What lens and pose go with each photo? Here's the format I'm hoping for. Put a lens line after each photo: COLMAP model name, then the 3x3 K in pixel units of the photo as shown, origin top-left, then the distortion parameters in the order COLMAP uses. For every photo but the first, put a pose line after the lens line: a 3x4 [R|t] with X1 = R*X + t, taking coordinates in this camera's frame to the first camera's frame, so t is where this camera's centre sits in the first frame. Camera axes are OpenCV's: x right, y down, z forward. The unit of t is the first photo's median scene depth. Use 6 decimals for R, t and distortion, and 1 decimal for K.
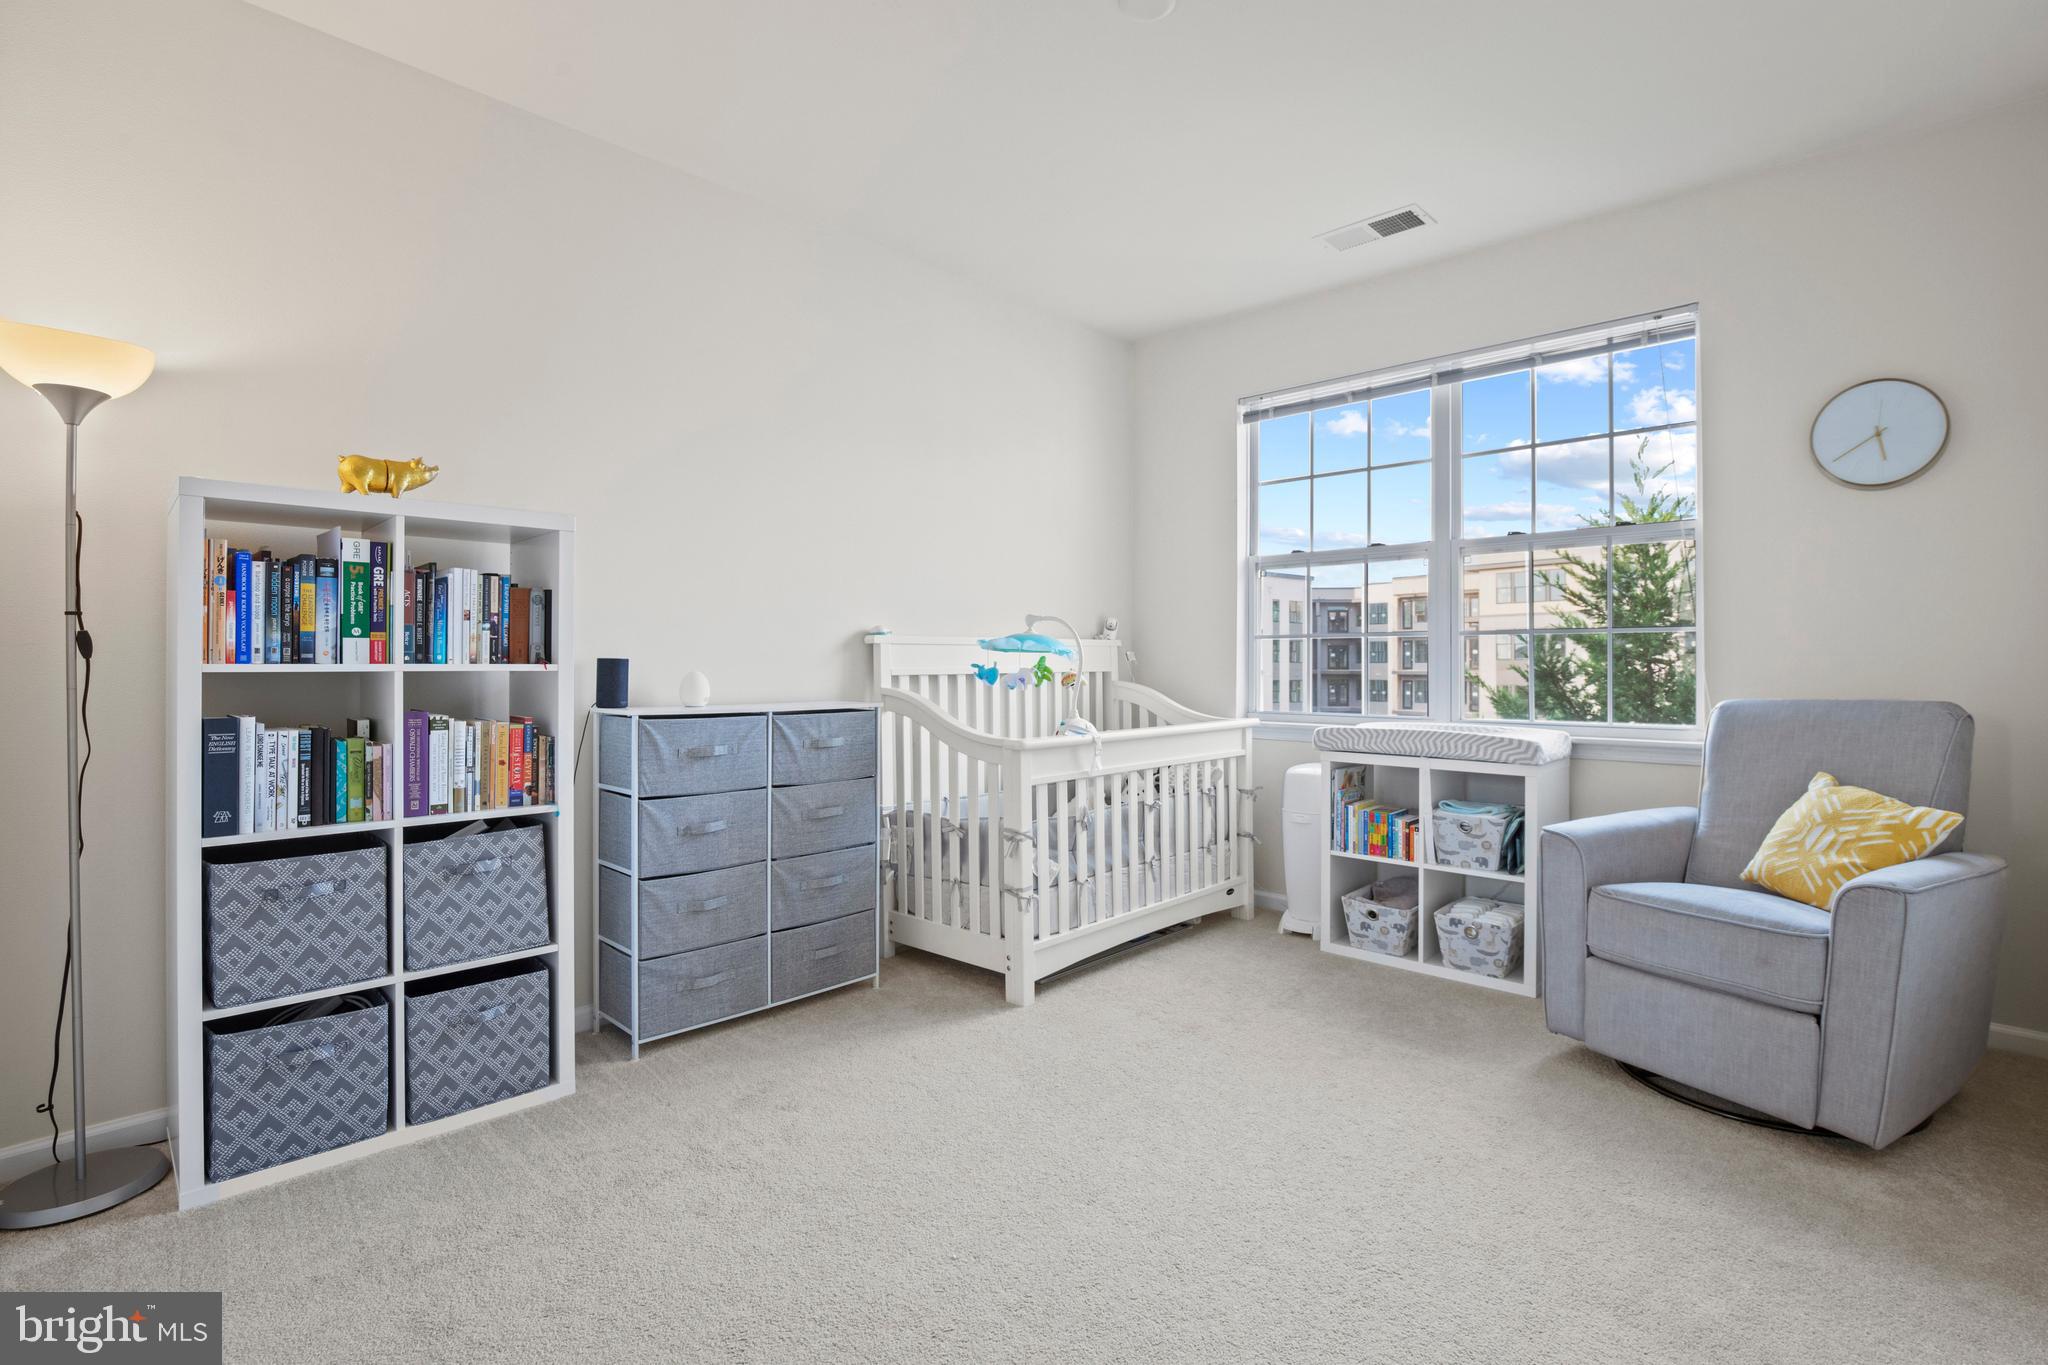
lens RADIAL K [[945.8, 0, 1063.7], [0, 945.8, 684.5], [0, 0, 1]] dist [-0.024481, 0.000404]
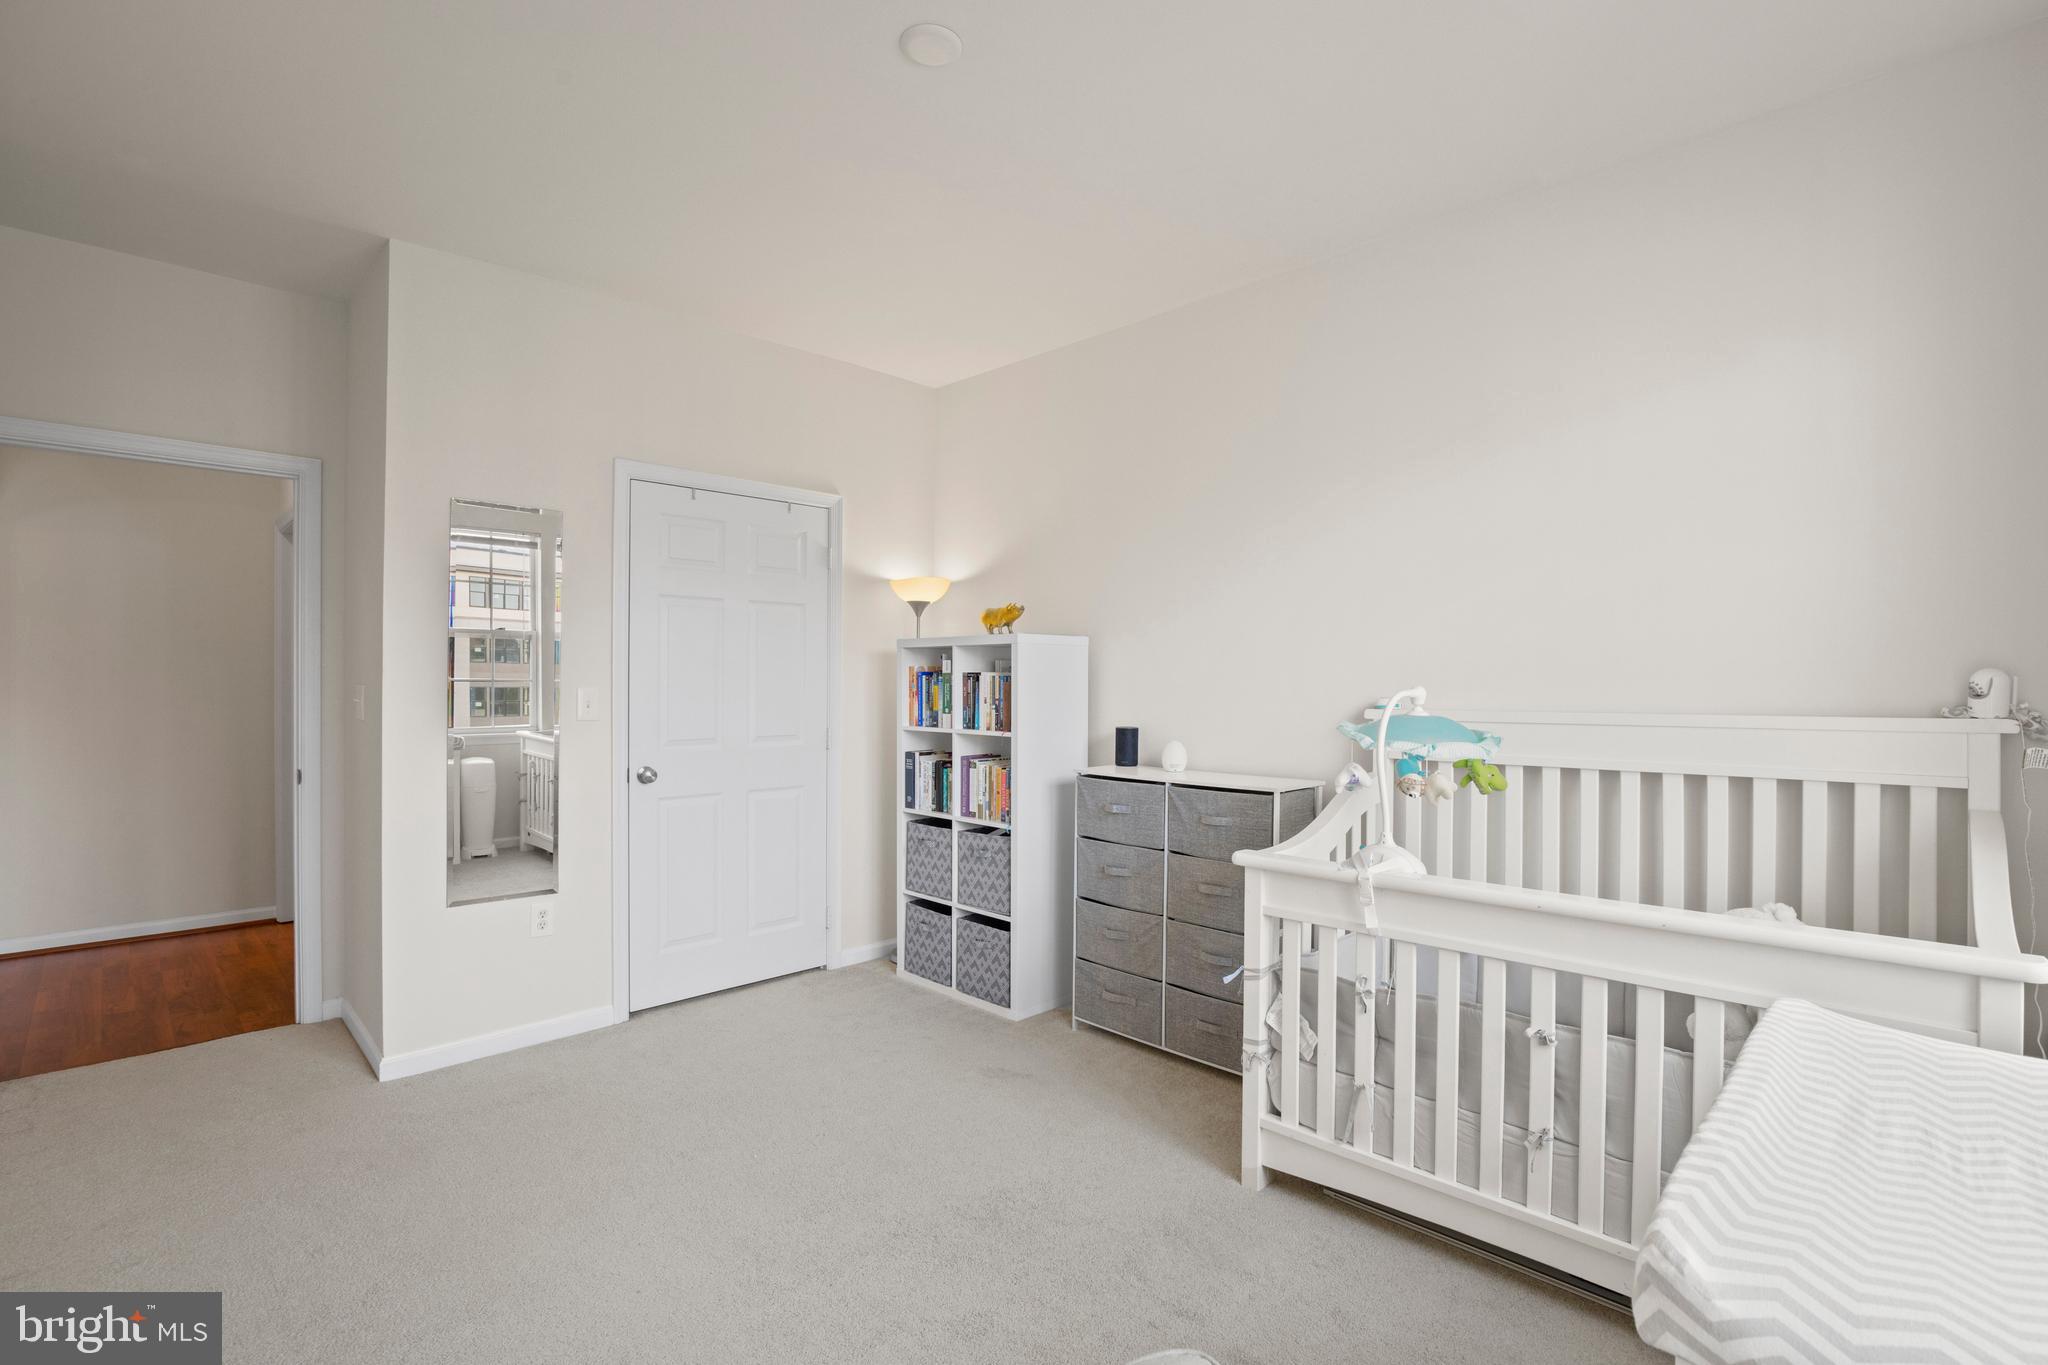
lens RADIAL K [[921.8, 0, 1029.2], [0, 921.8, 693.7], [0, 0, 1]] dist [-0.026653, -0.000037]
pose [[-0.028039, 0.010630, -0.999550, 0.979673], [-0.025492, 0.999611, 0.011346, -0.105726], [0.999282, 0.025798, -0.027757, 1.107957]]
